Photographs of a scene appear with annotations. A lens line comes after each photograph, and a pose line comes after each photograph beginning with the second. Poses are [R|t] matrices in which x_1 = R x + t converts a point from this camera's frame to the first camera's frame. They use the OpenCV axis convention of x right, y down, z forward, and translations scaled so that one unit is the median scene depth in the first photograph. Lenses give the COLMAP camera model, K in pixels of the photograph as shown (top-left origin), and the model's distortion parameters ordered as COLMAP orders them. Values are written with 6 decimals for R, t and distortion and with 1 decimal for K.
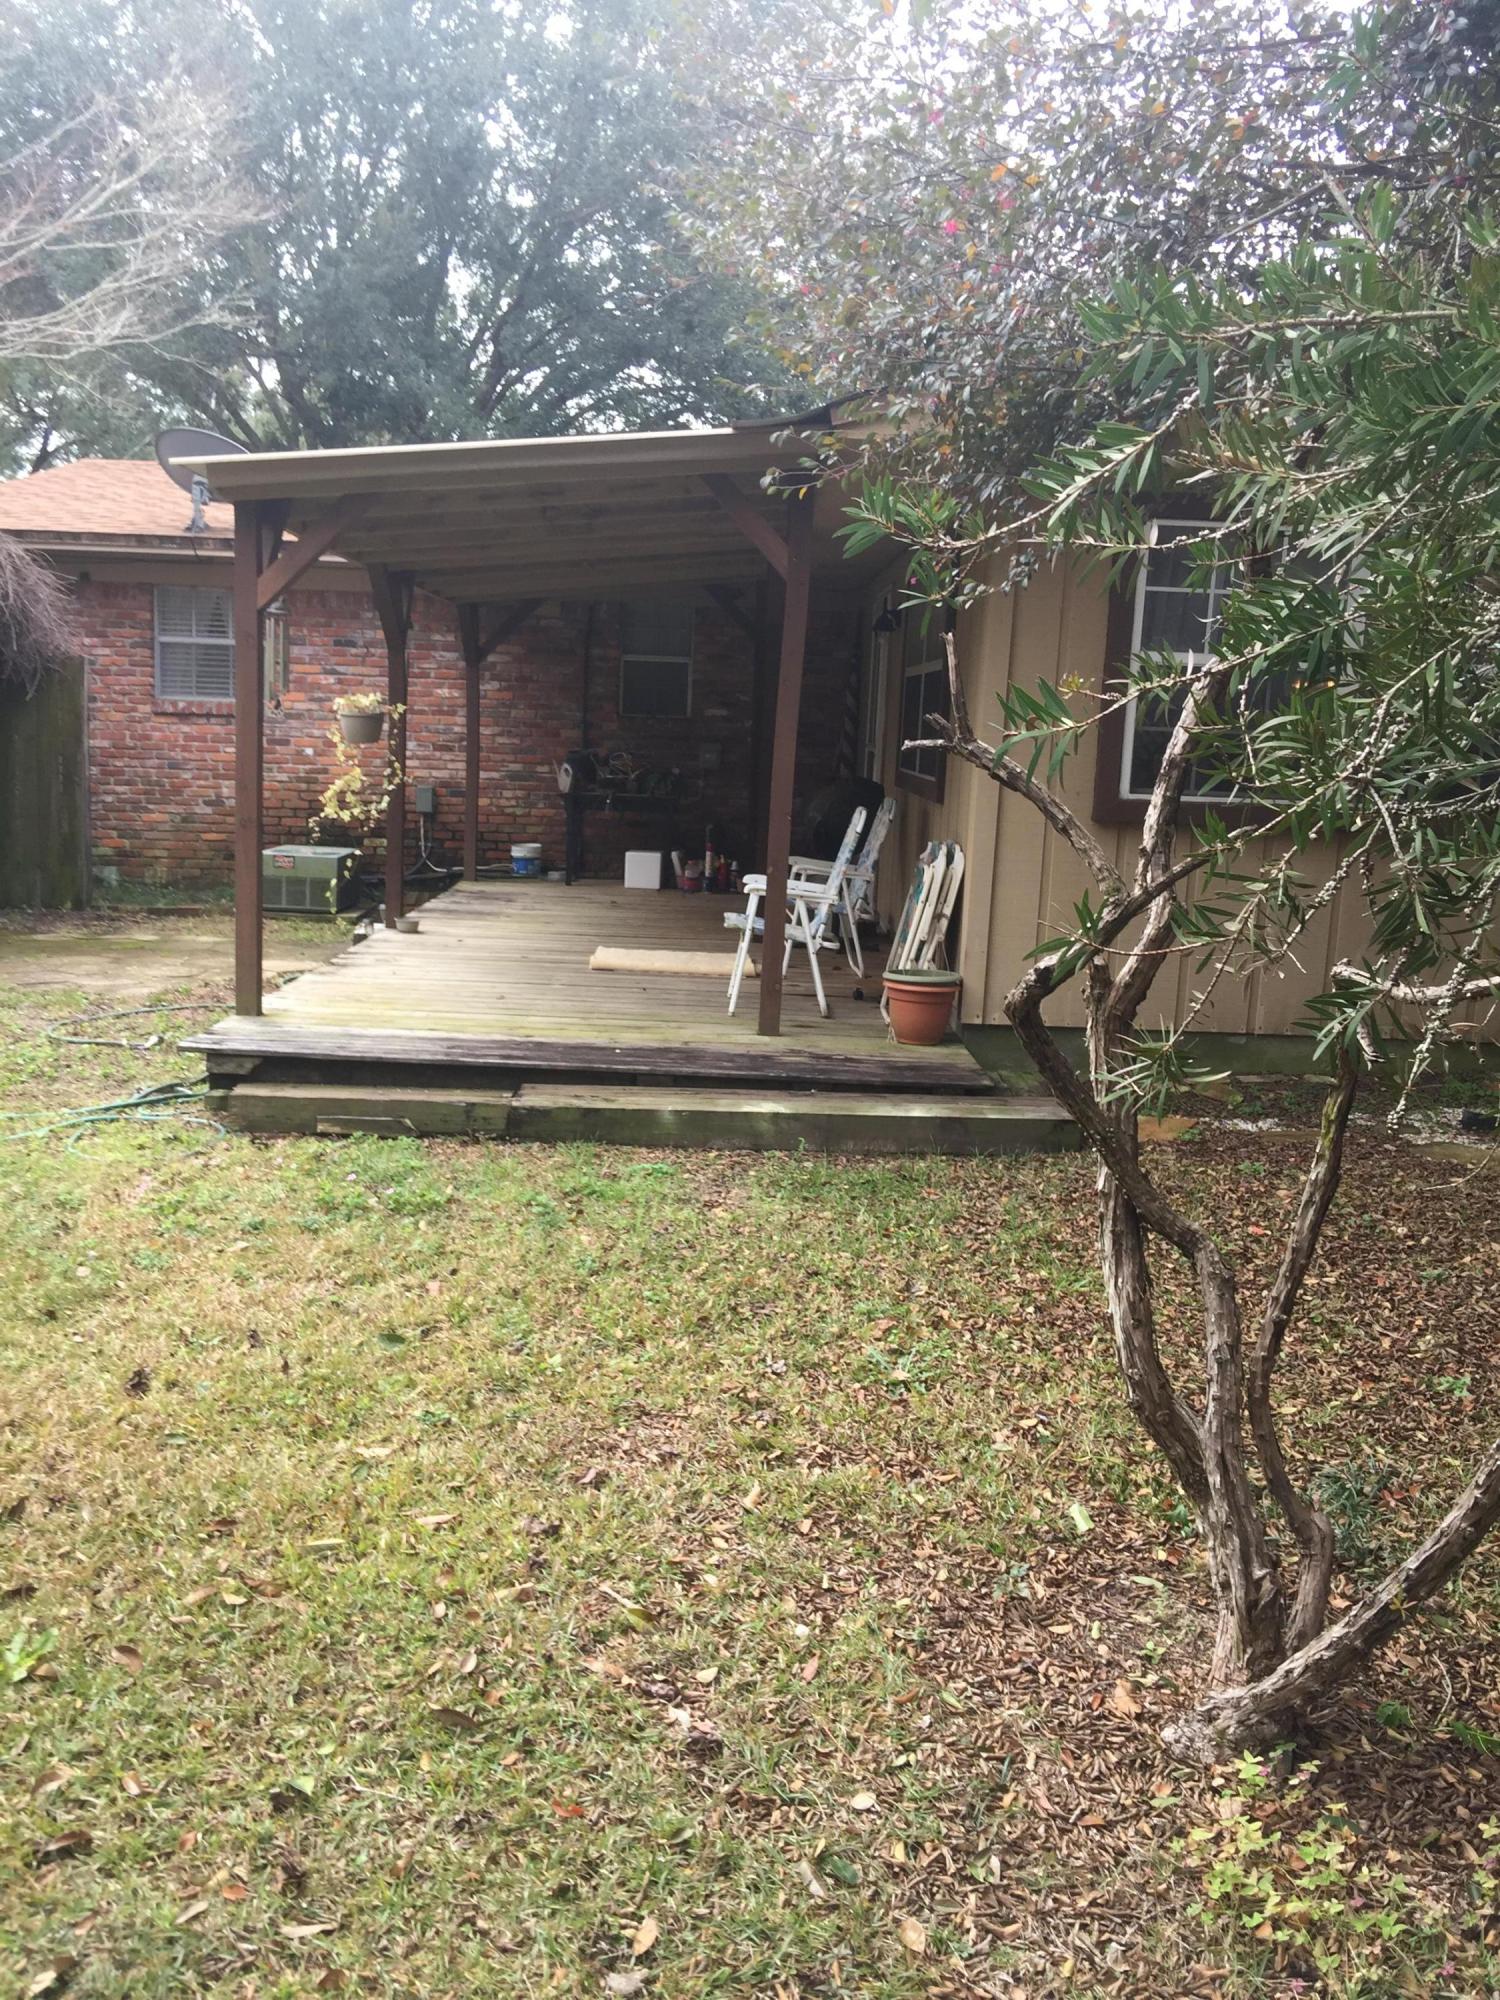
lens RADIAL K [[1610.9, 0, 712.3], [0, 1610.9, 945.3], [0, 0, 1]] dist [0.046596, -0.083341]
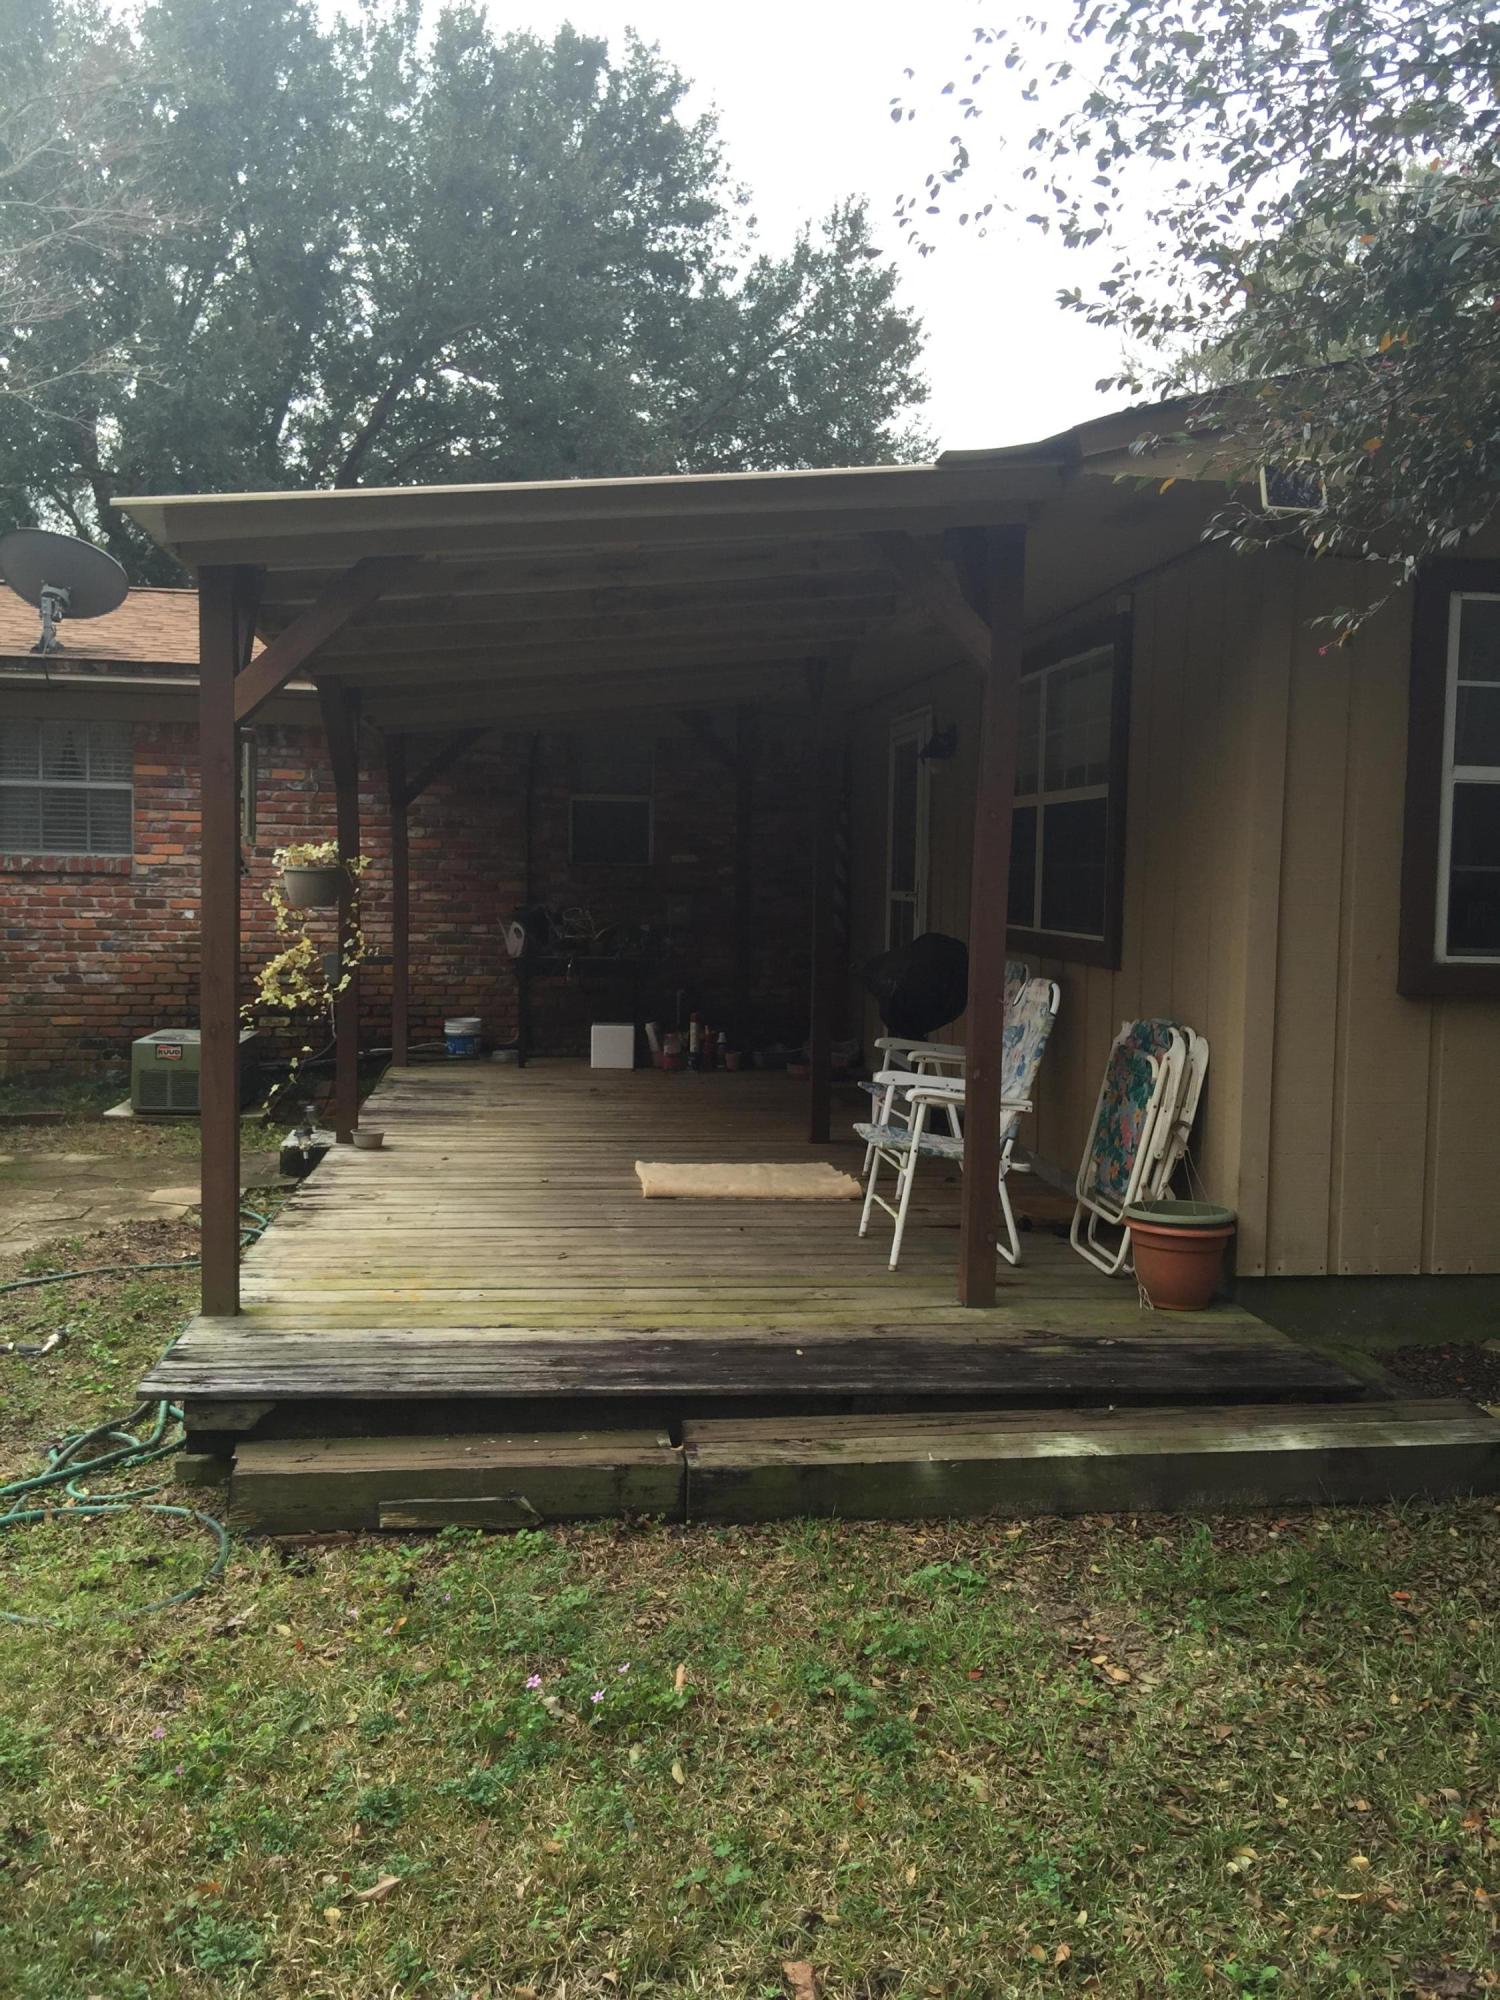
lens RADIAL K [[1610.9, 0, 740.4], [0, 1610.9, 978.3], [0, 0, 1]] dist [0.046596, -0.083341]
pose [[0.991099, -0.027654, 0.130220, -0.117428], [0.036510, 0.997143, -0.066125, -0.033517], [-0.128019, 0.070290, 0.989278, 0.220559]]
